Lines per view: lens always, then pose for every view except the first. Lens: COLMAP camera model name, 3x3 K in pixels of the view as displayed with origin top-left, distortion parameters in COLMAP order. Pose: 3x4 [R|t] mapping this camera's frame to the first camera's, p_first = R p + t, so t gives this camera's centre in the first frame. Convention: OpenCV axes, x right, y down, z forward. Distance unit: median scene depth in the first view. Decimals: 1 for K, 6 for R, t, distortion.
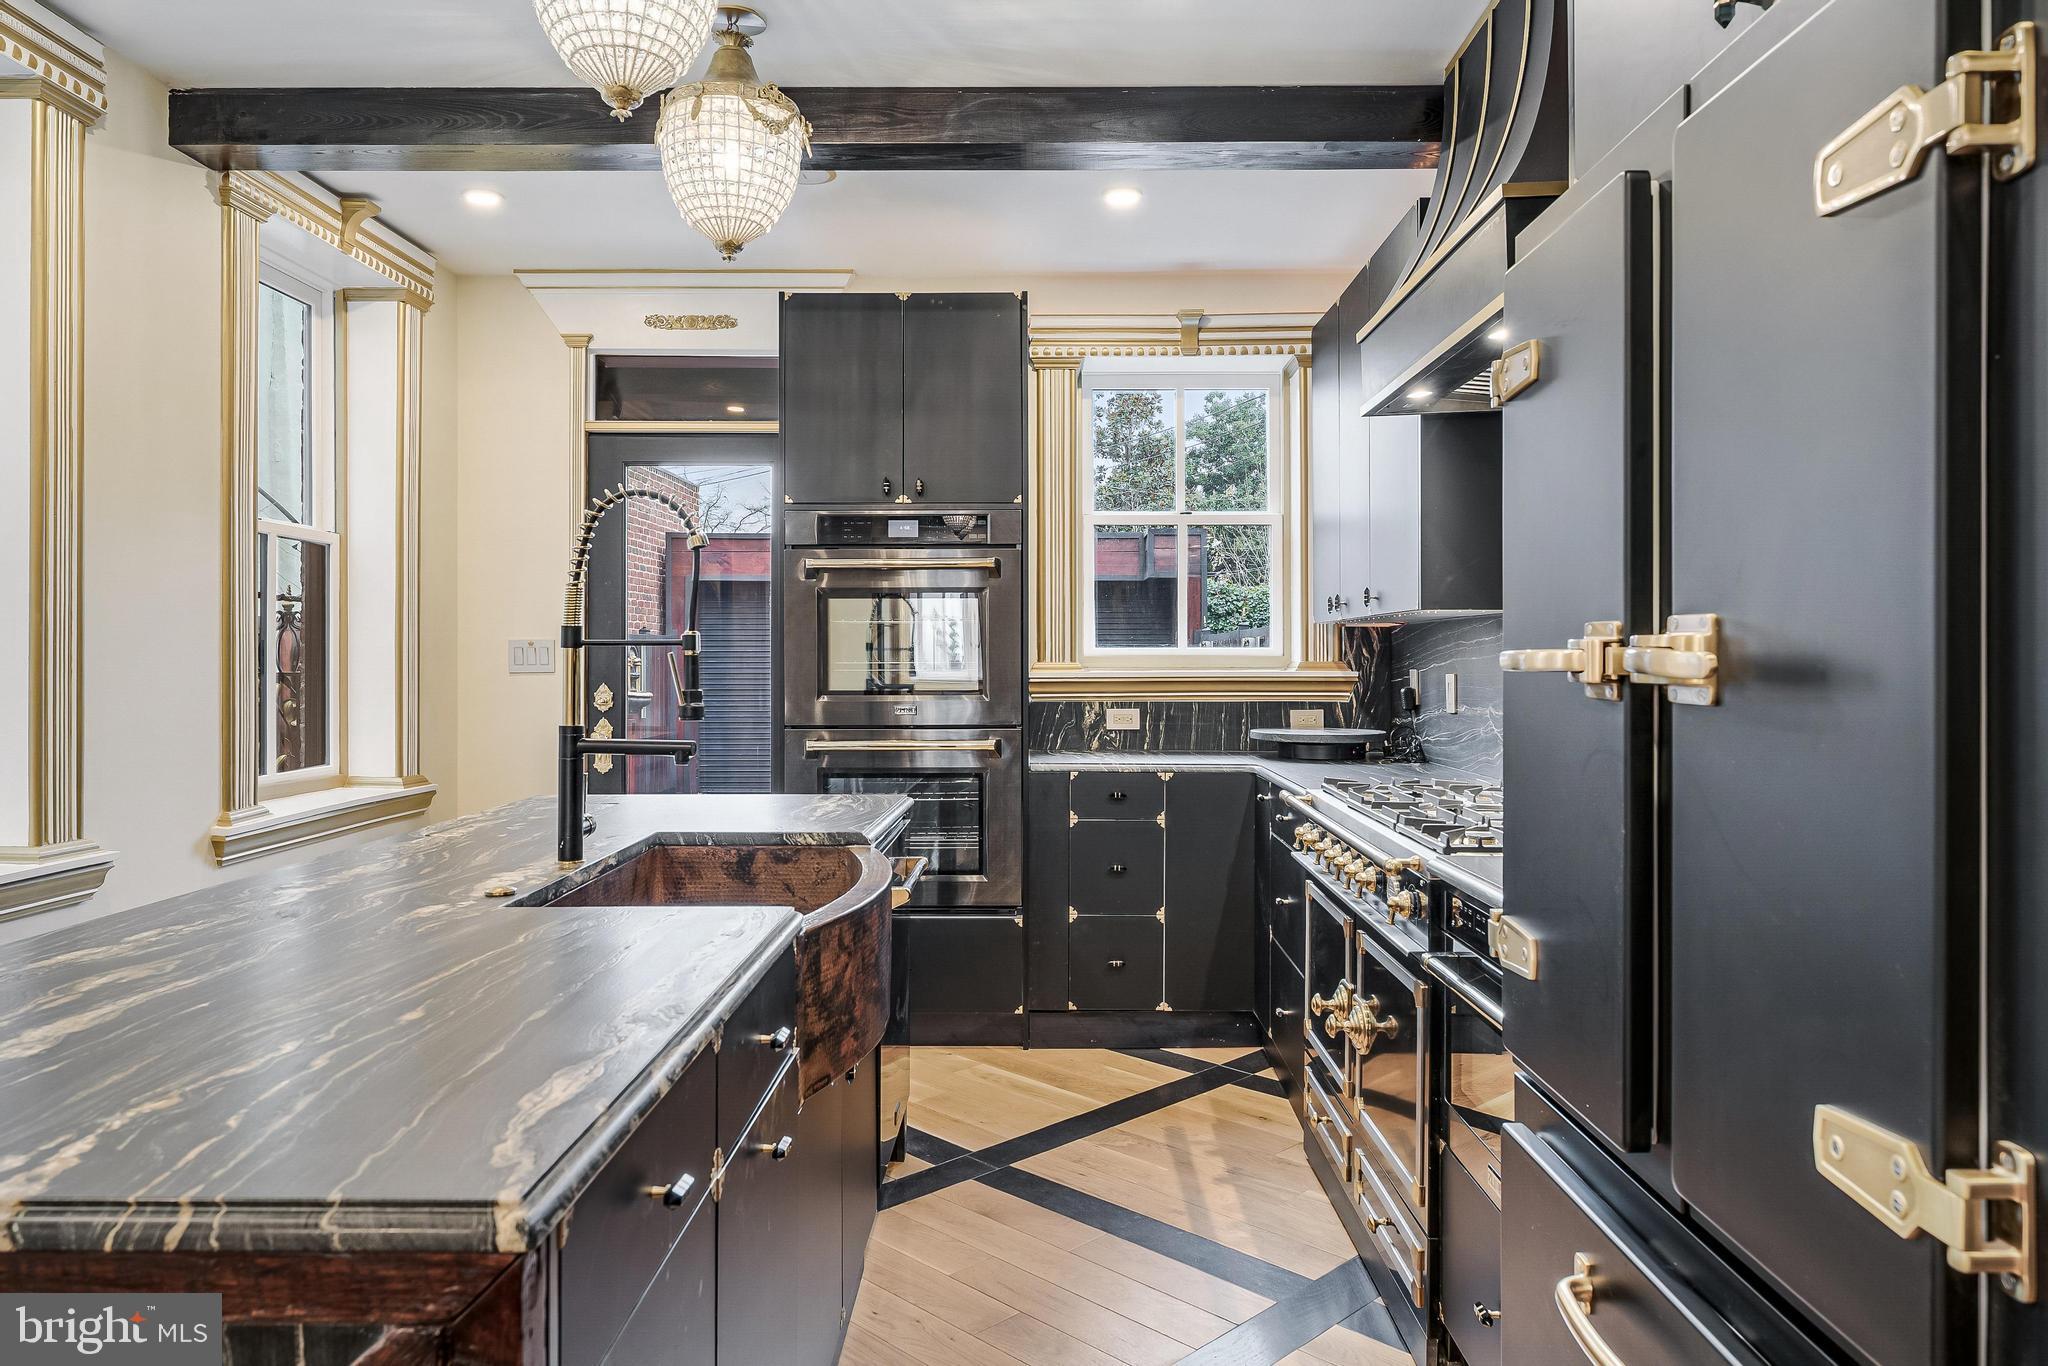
lens RADIAL K [[1342.0, 0, 1025.8], [0, 1342.0, 652.3], [0, 0, 1]] dist [0.002205, -0.003234]
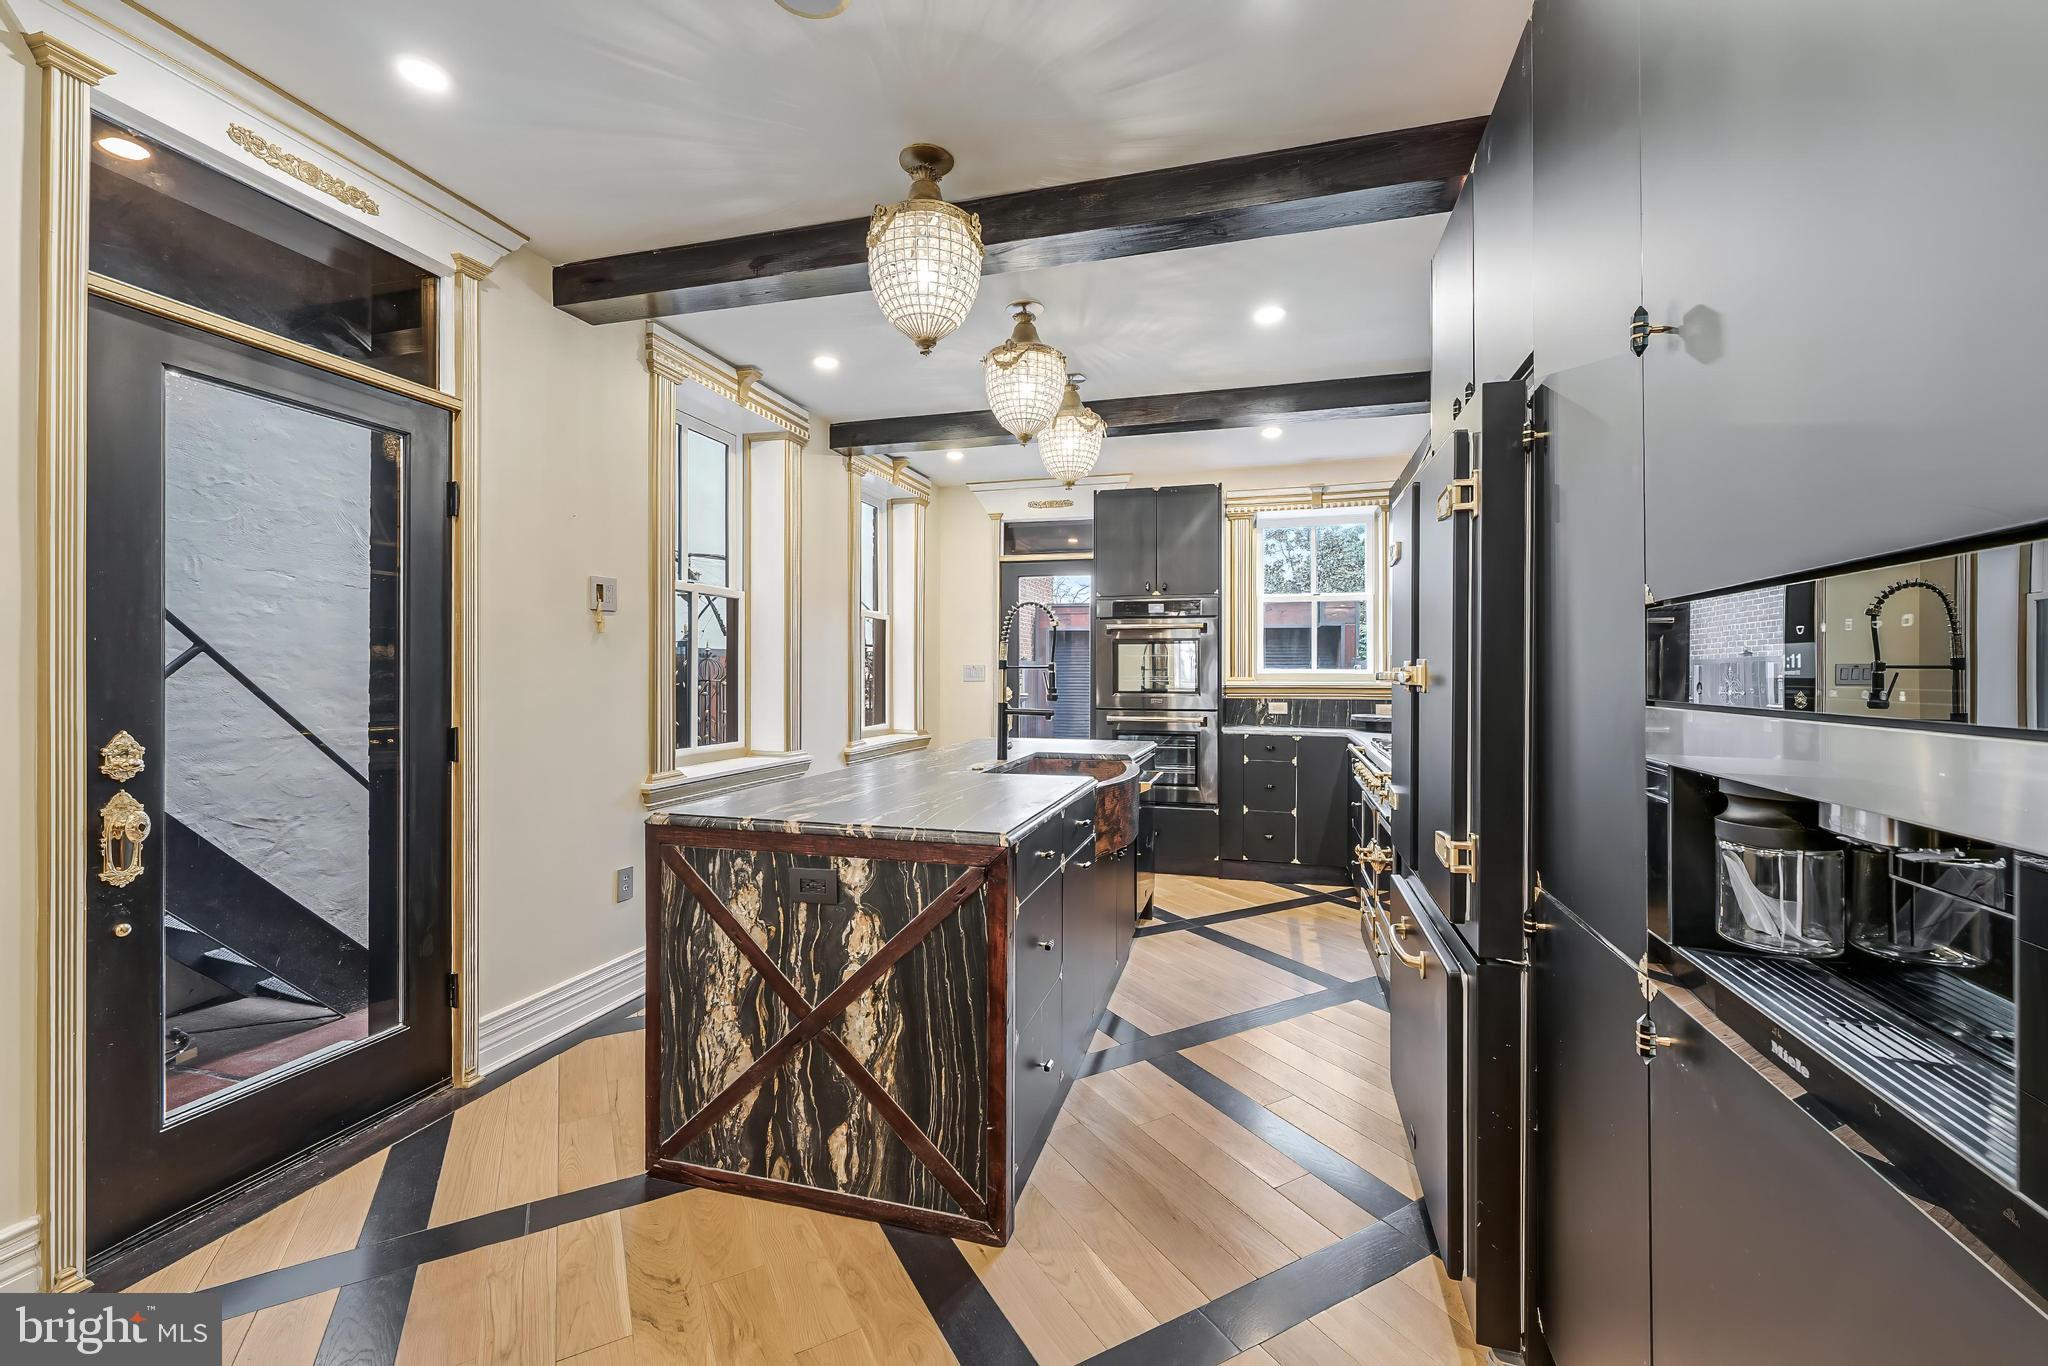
lens RADIAL K [[823.3, 0, 1027.6], [0, 823.3, 673.7], [0, 0, 1]] dist [0.001731, -0.000593]
pose [[0.964054, 0.002607, -0.265695, 0.048631], [-0.001784, 0.999993, 0.003338, -0.000453], [0.265702, -0.002744, 0.964051, -0.212426]]
